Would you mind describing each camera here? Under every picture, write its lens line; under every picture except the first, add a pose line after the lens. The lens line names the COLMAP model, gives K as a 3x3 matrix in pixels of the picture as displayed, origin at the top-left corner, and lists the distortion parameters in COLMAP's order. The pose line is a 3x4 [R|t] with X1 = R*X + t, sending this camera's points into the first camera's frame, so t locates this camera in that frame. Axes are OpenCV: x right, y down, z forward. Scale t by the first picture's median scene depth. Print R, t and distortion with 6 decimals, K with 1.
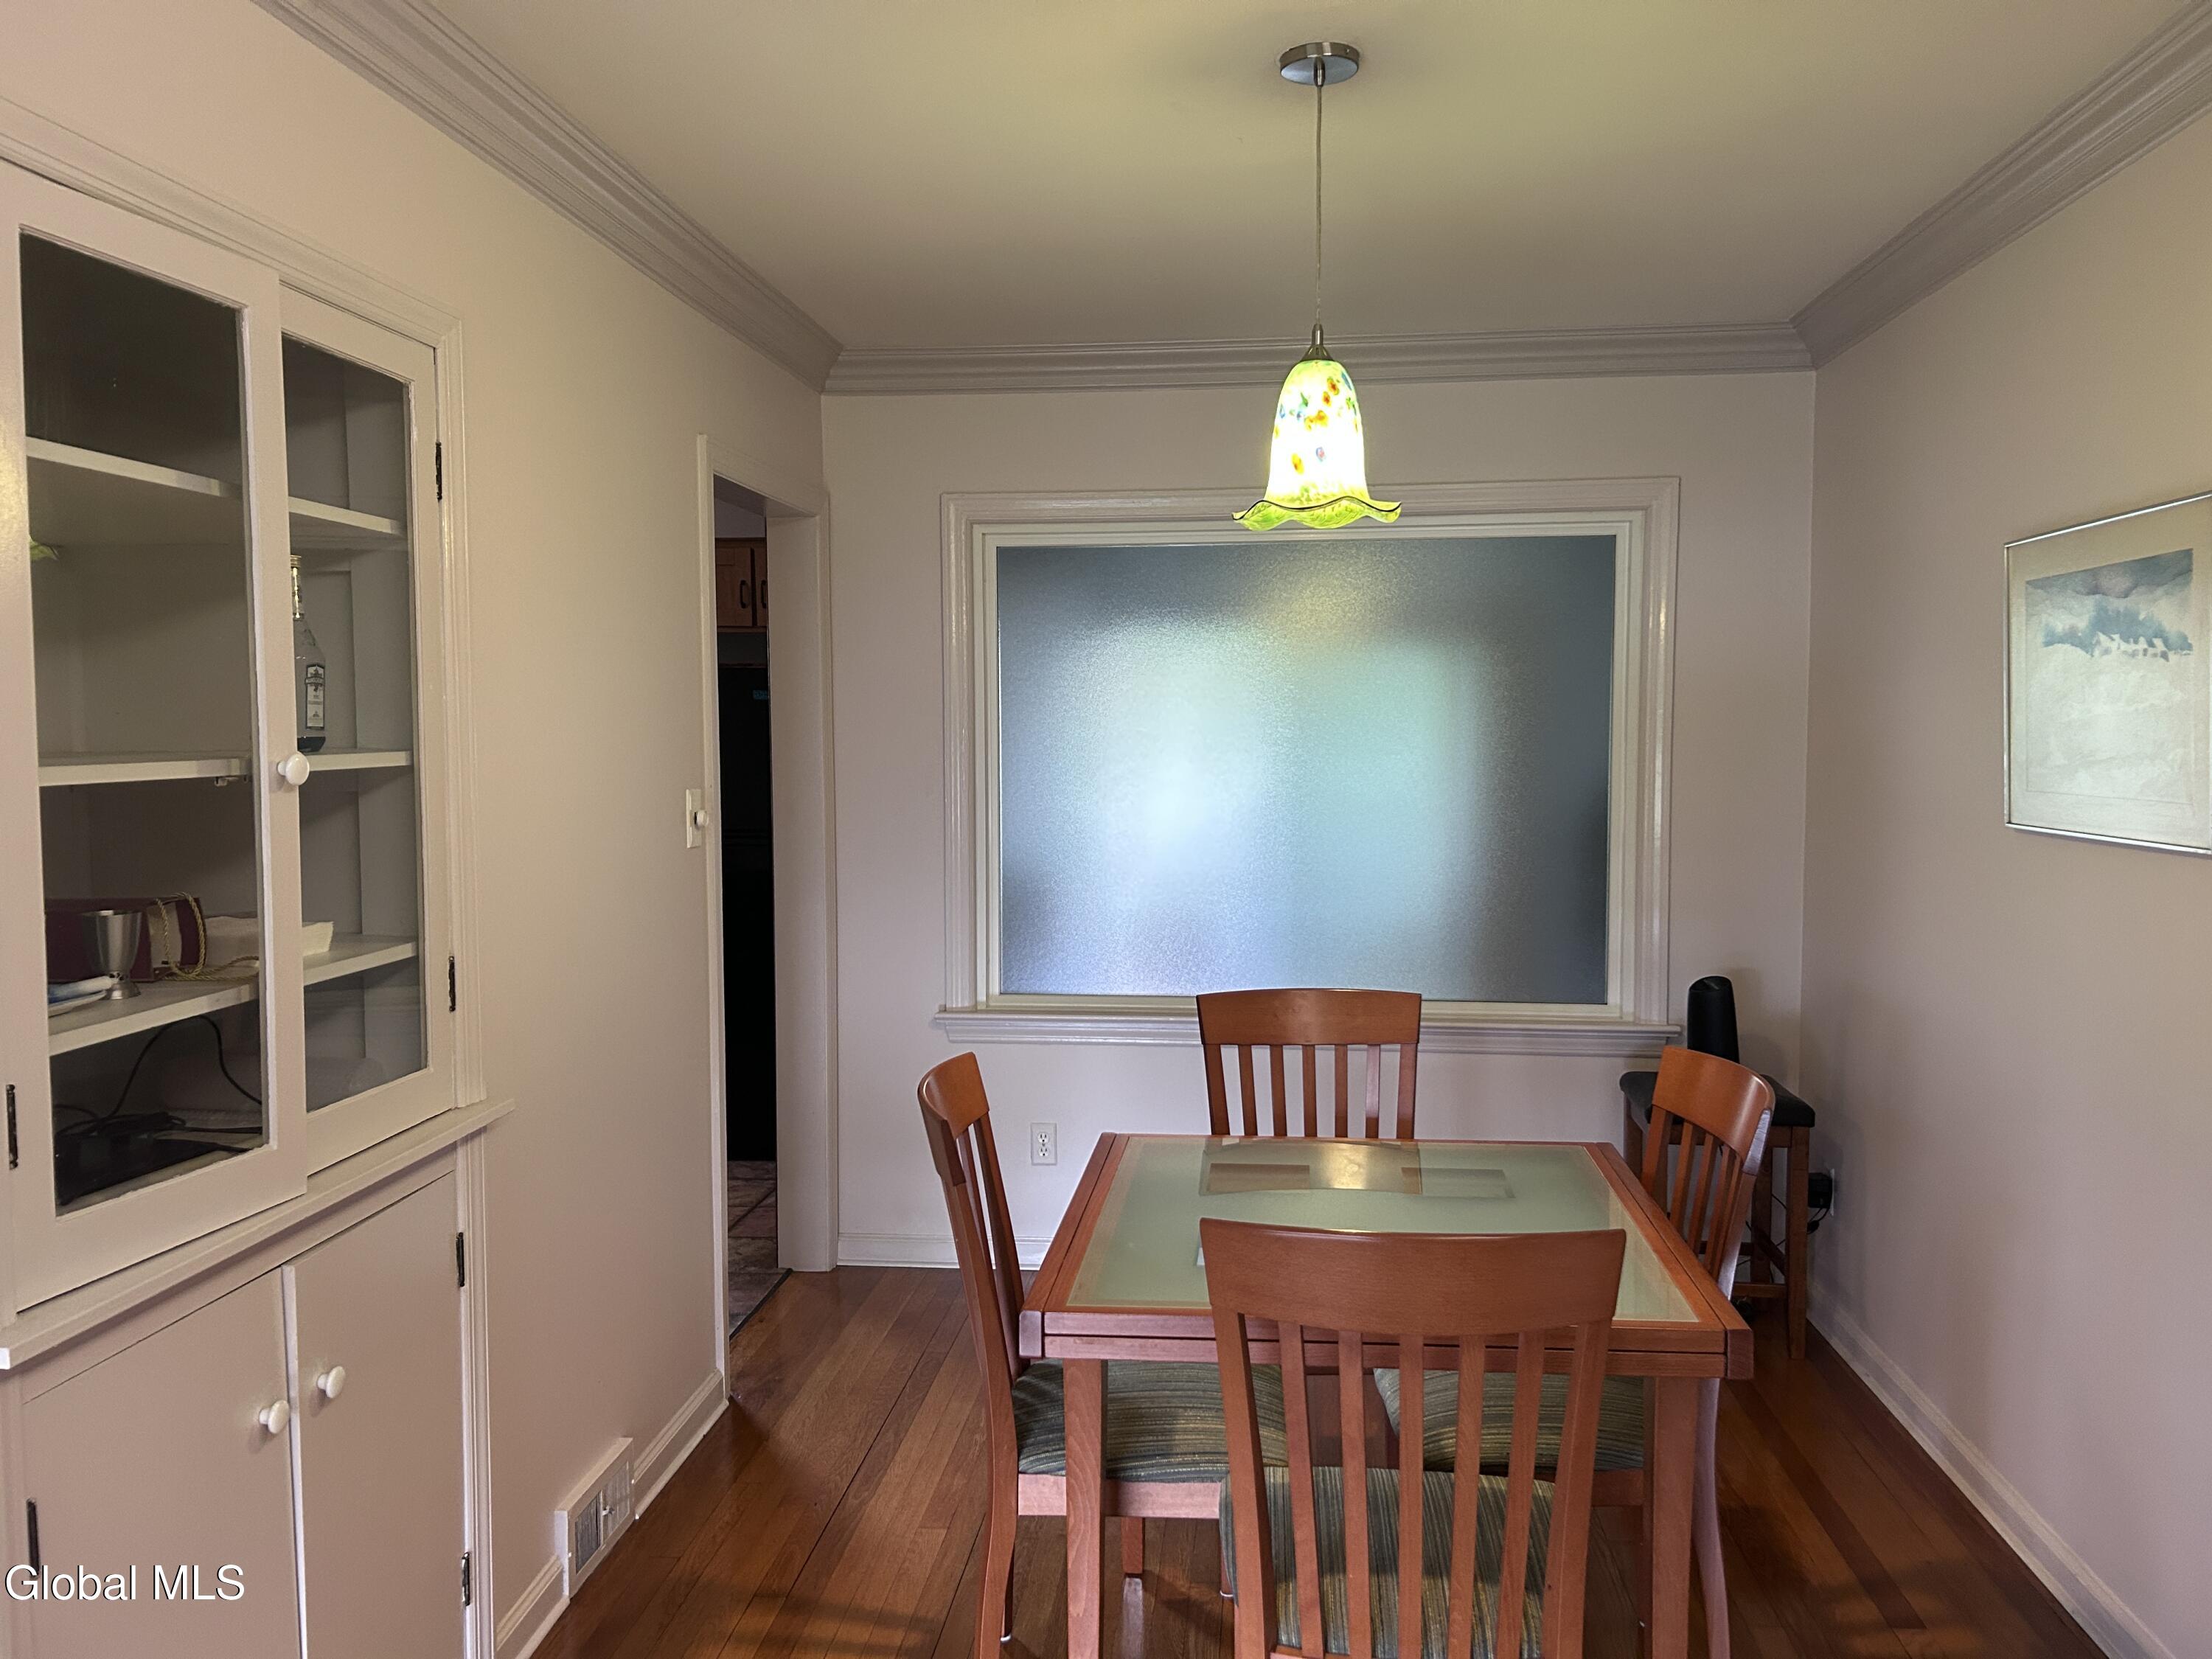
lens RADIAL K [[1669.5, 0, 1095.7], [0, 1669.5, 836.4], [0, 0, 1]] dist [0.052922, -0.069231]
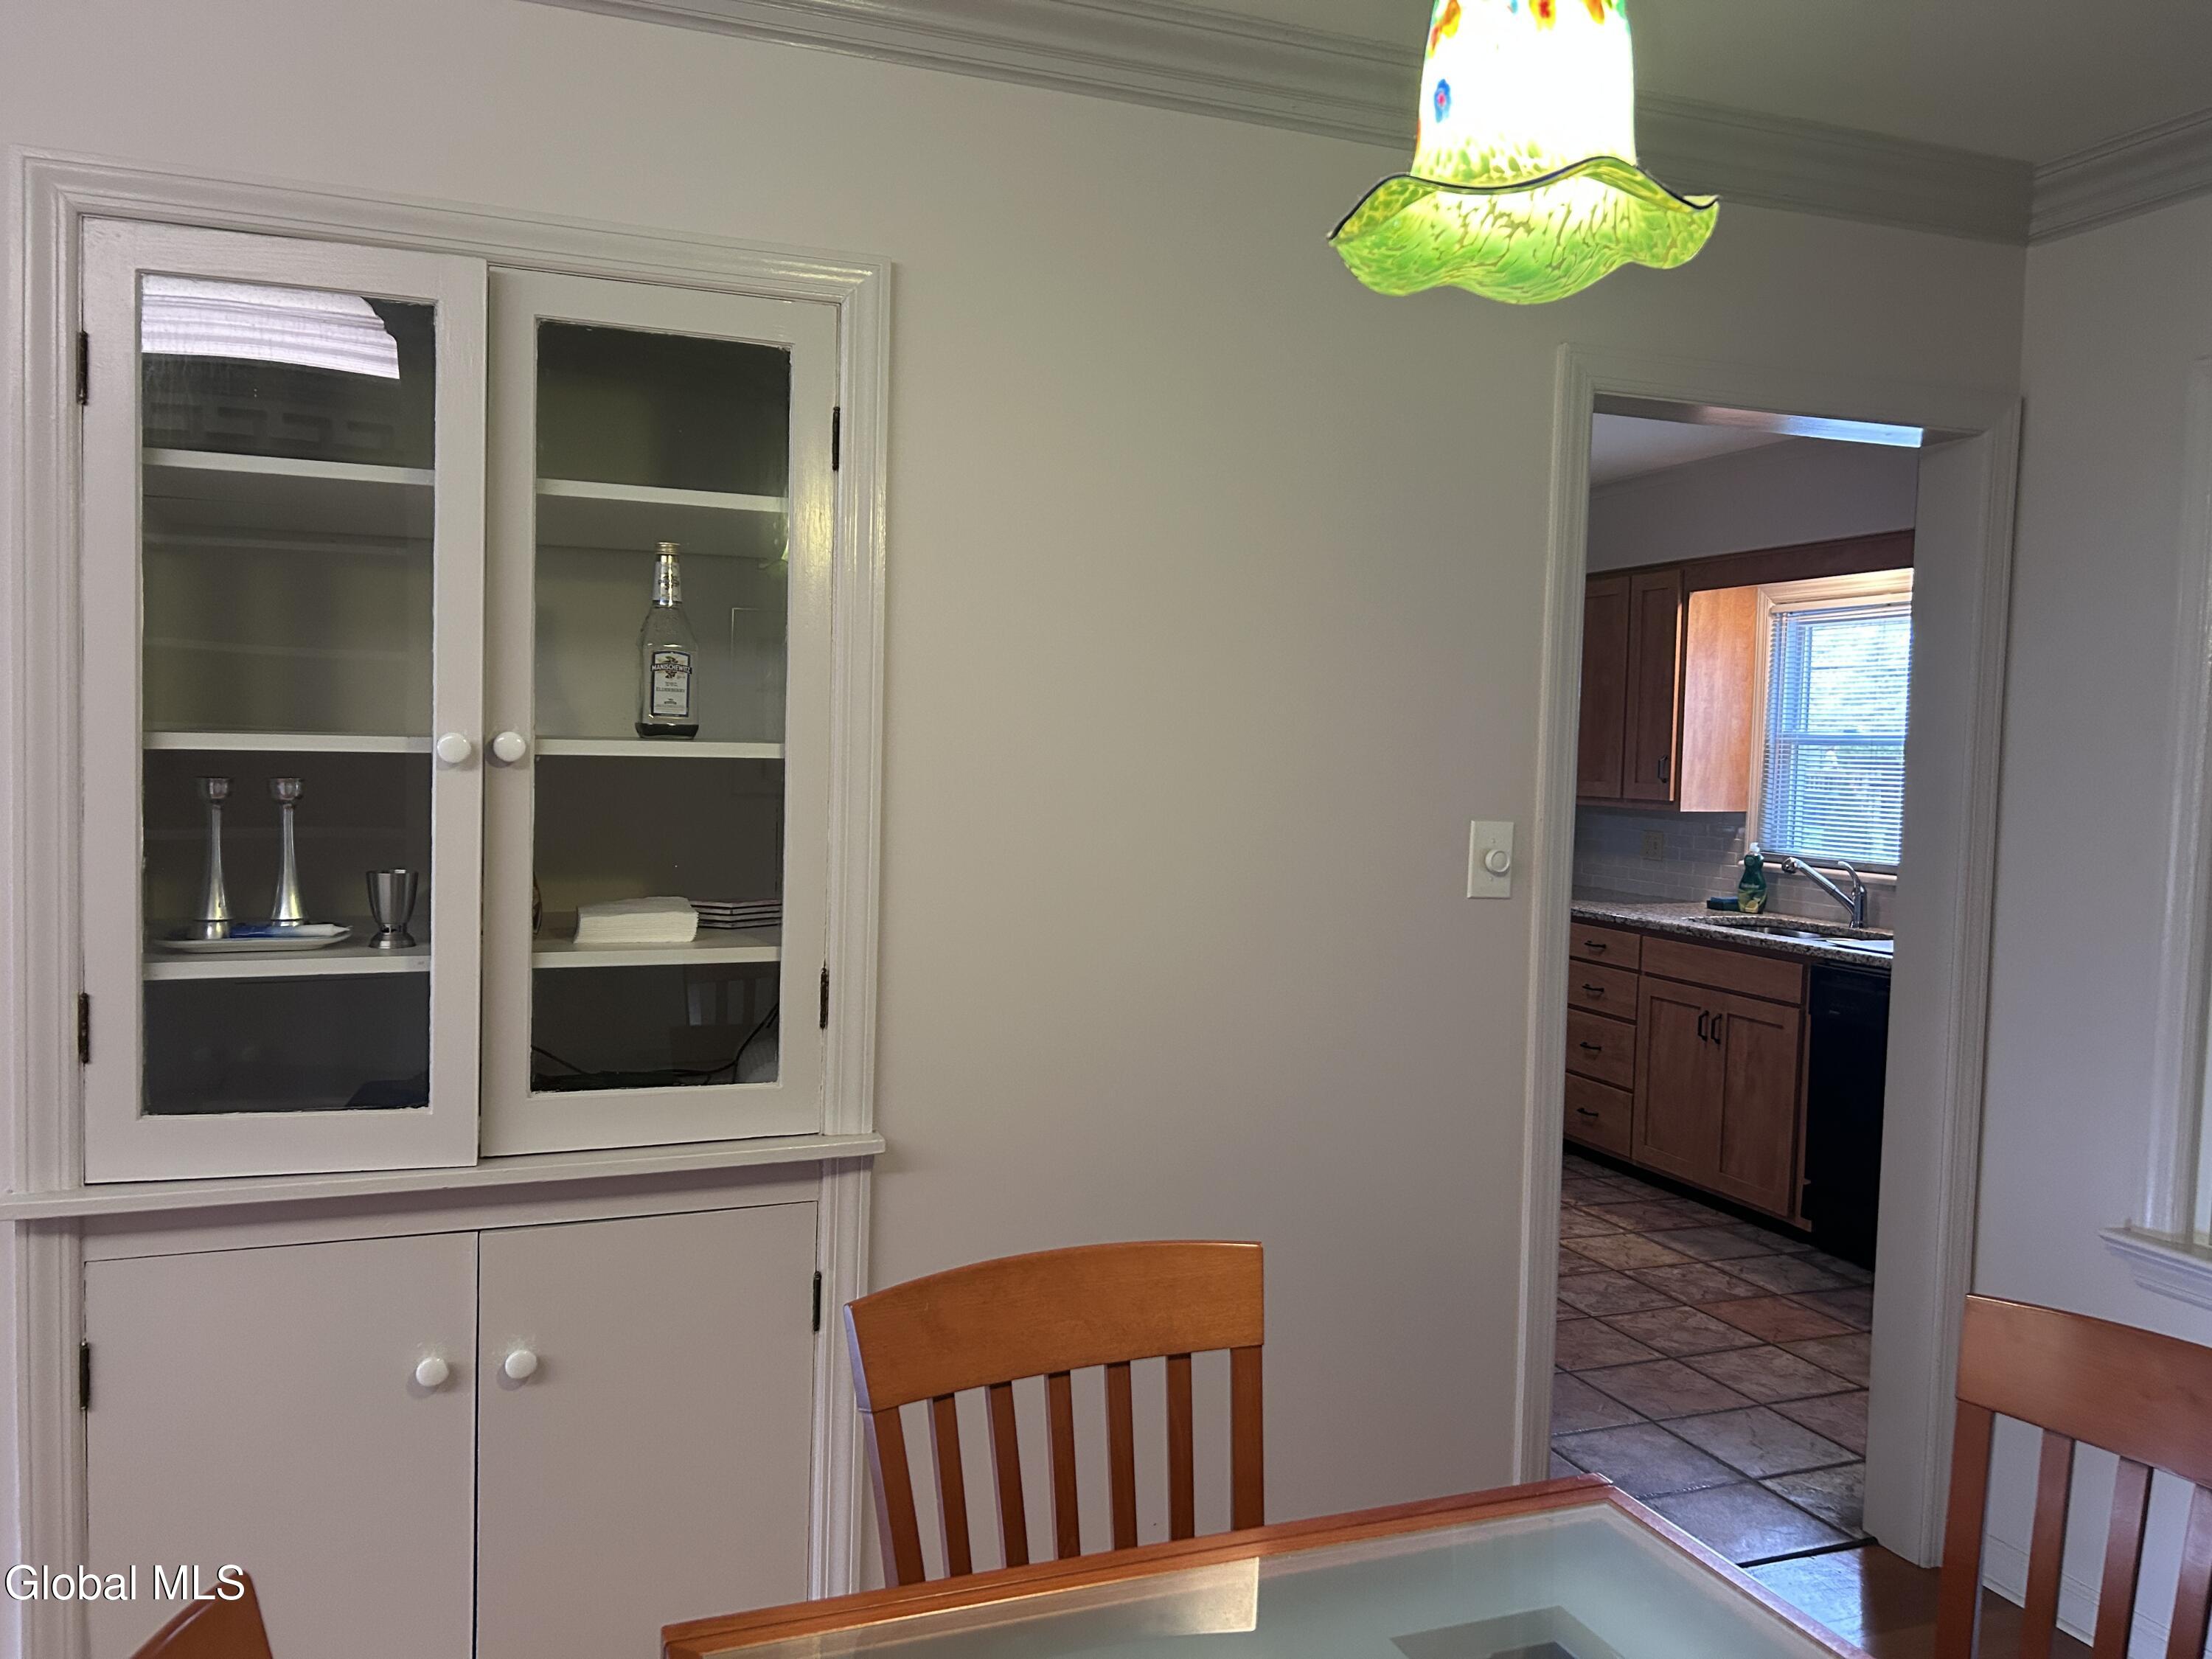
lens RADIAL K [[1669.5, 0, 1109.2], [0, 1669.5, 821.9], [0, 0, 1]] dist [0.052922, -0.069231]
pose [[0.468675, 0.069548, -0.880628, 0.530417], [-0.087668, 0.995637, 0.031973, -0.055825], [0.879010, 0.062218, 0.472727, 0.761177]]
